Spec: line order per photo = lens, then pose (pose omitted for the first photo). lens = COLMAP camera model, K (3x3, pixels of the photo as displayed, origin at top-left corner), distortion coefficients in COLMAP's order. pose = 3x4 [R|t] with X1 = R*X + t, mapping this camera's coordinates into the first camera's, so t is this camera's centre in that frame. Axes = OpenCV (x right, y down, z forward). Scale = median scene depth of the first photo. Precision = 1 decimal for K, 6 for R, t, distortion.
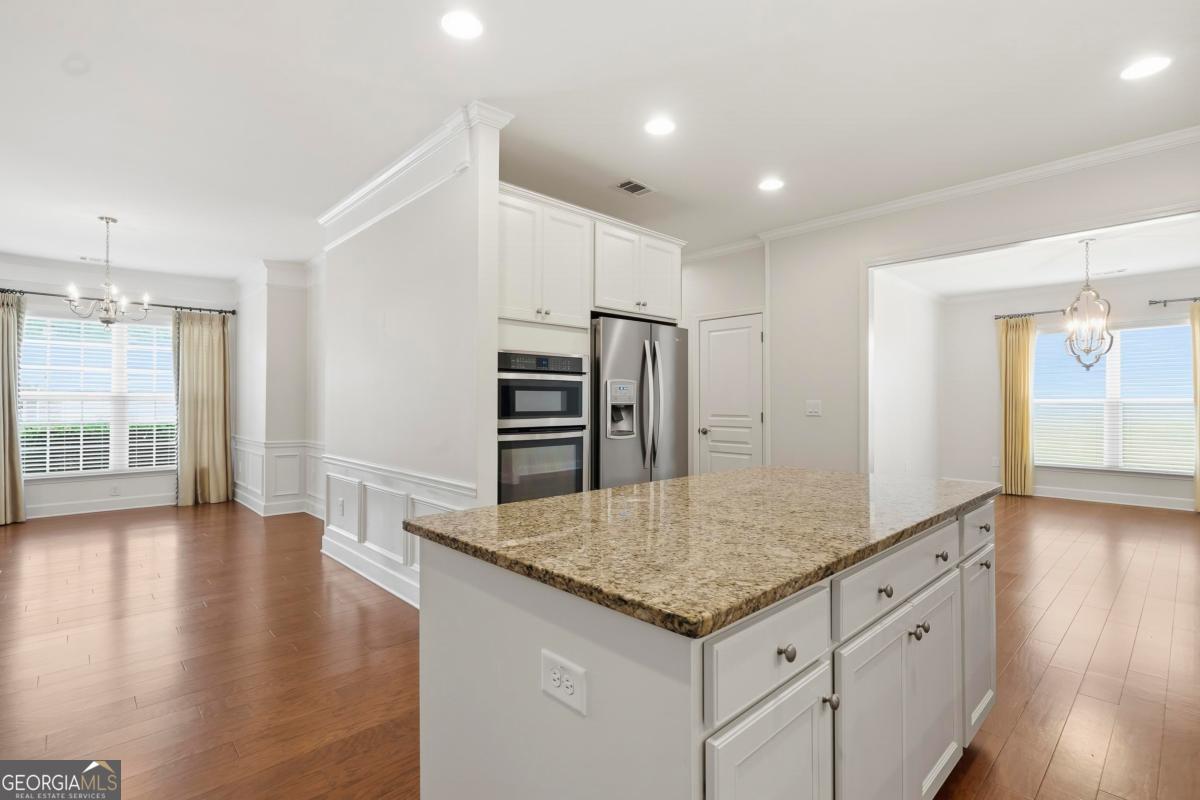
lens RADIAL K [[560.8, 0, 595.0], [0, 560.8, 404.0], [0, 0, 1]] dist [-0.000785, 0.000388]
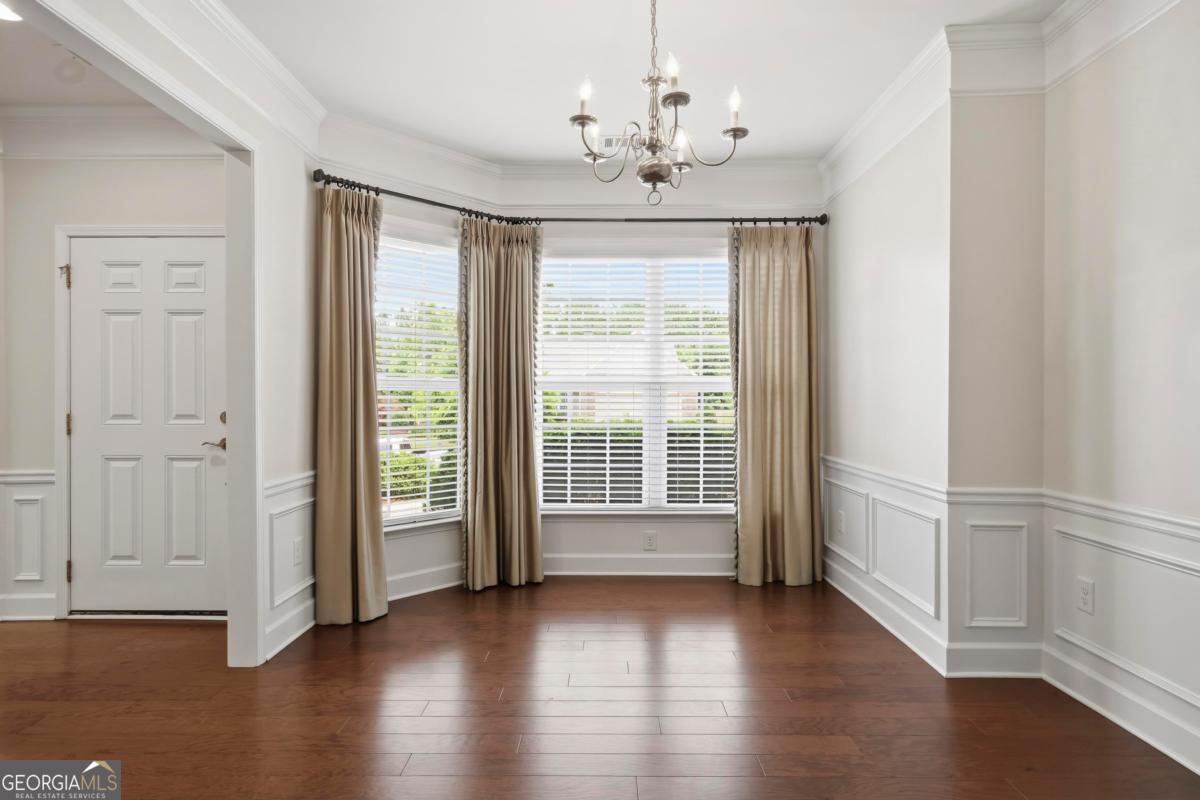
lens RADIAL K [[504.1, 0, 601.3], [0, 504.1, 396.9], [0, 0, 1]] dist [-0.003437, -0.000491]
pose [[0.724614, -0.005772, -0.689130, -0.504357], [0.001537, 0.999976, -0.006759, 0.004459], [0.689153, 0.003838, 0.724606, 0.555368]]
